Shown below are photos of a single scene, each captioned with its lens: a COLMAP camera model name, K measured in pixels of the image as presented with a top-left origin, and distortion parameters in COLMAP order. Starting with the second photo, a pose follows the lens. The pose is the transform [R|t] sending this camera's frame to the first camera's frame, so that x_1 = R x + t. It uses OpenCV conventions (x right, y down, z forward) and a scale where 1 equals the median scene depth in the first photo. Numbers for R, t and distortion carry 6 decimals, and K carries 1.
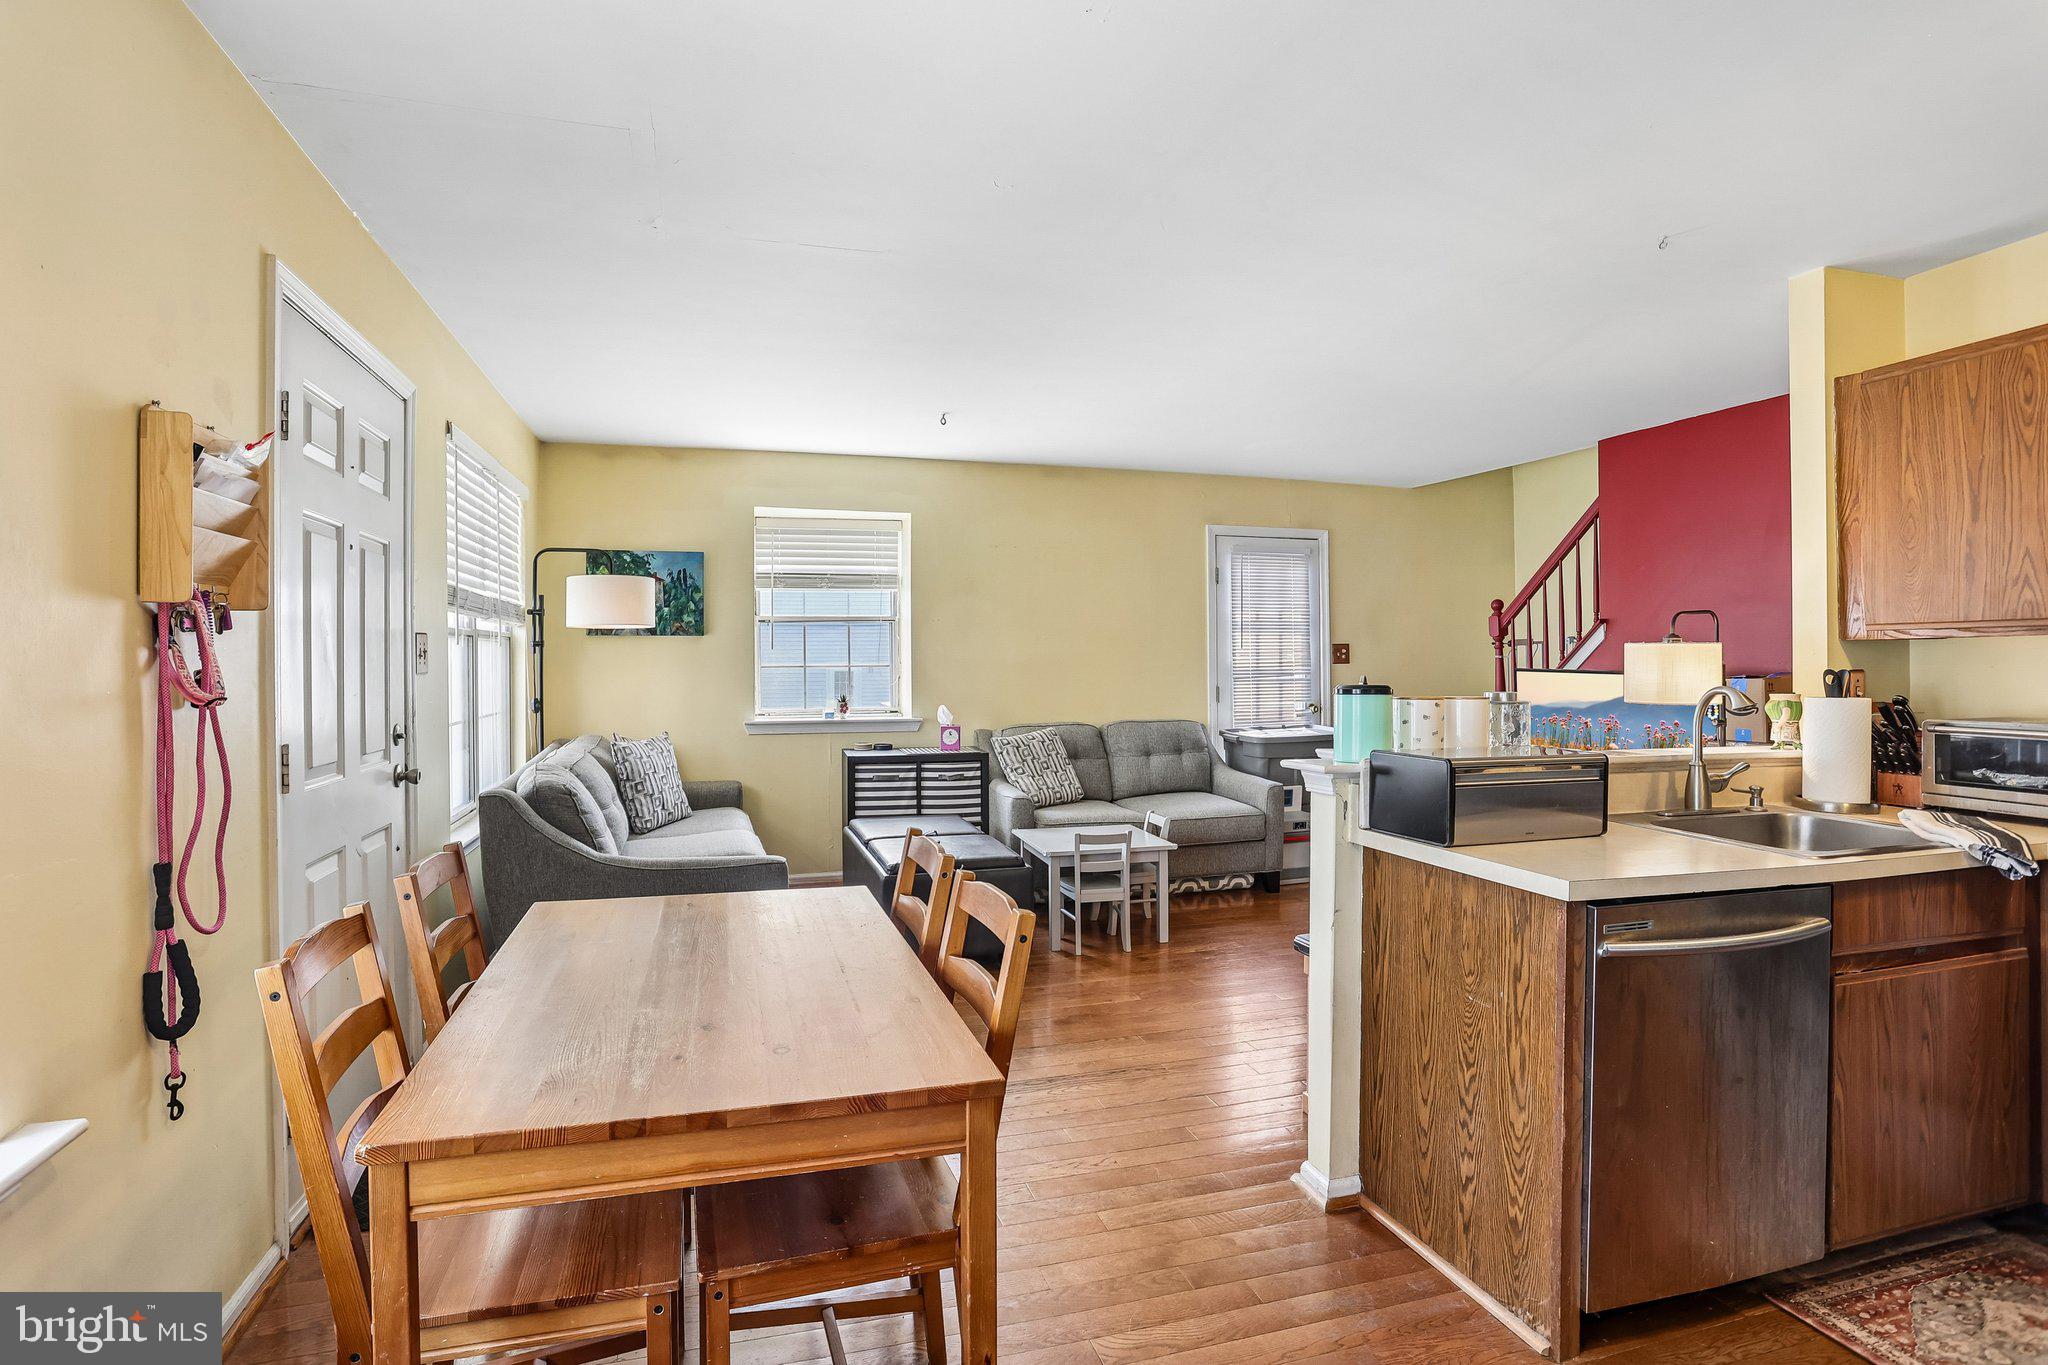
lens RADIAL K [[989.9, 0, 1025.3], [0, 989.9, 662.0], [0, 0, 1]] dist [-0.073640, 0.034604]
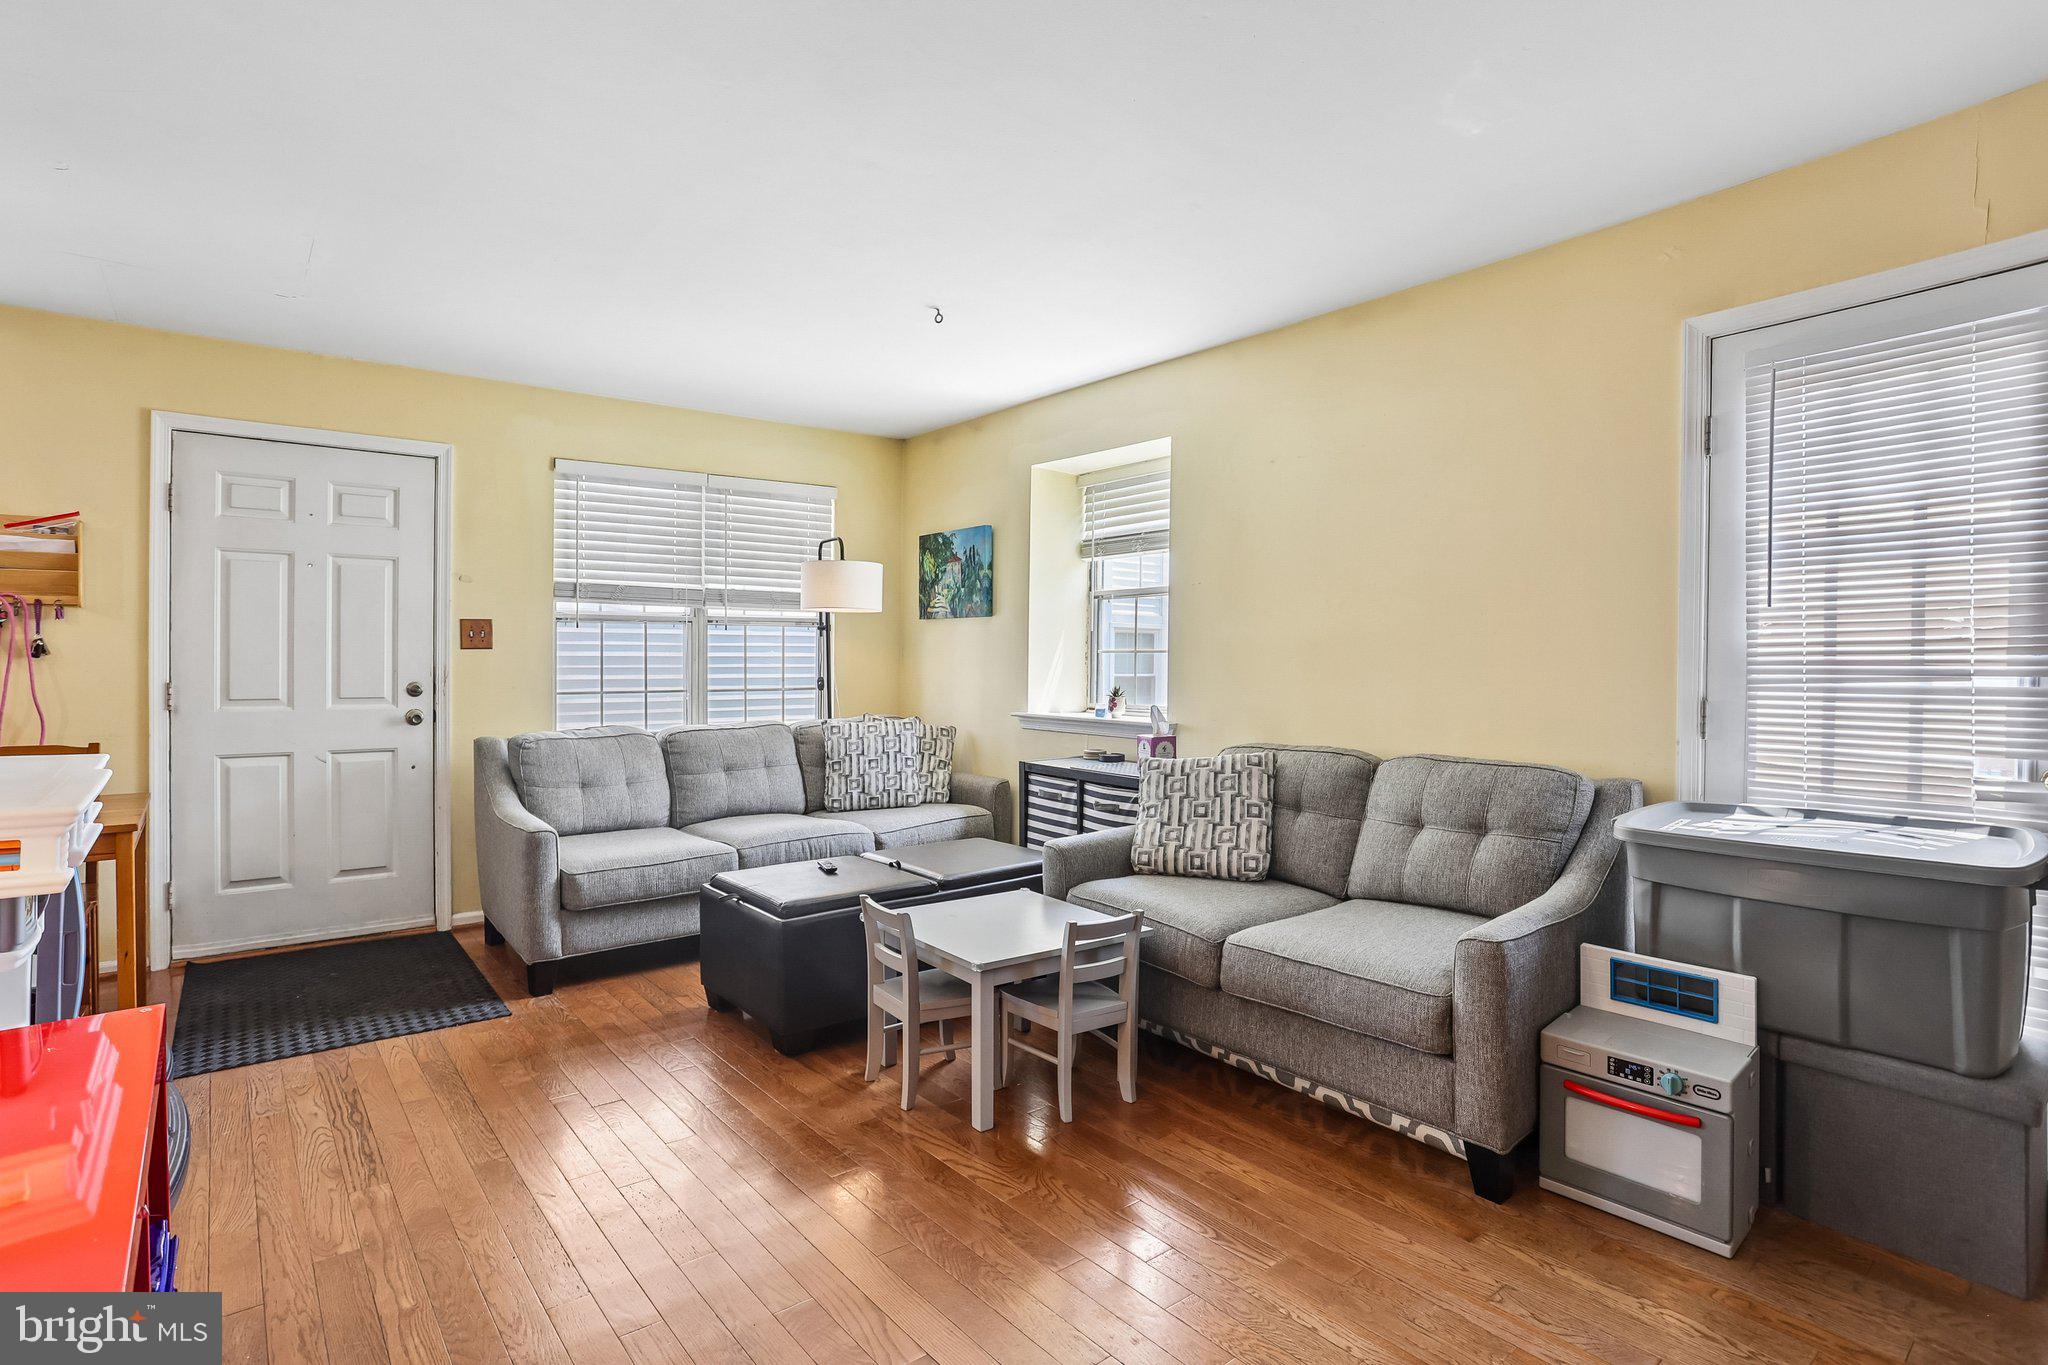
lens RADIAL K [[1067.7, 0, 1014.1], [0, 1067.7, 654.3], [0, 0, 1]] dist [-0.042352, 0.034185]
pose [[0.347615, 0.000745, -0.937637, 0.632881], [-0.006979, 0.999974, -0.001793, 0.010537], [0.937611, 0.007167, 0.347612, 0.701429]]
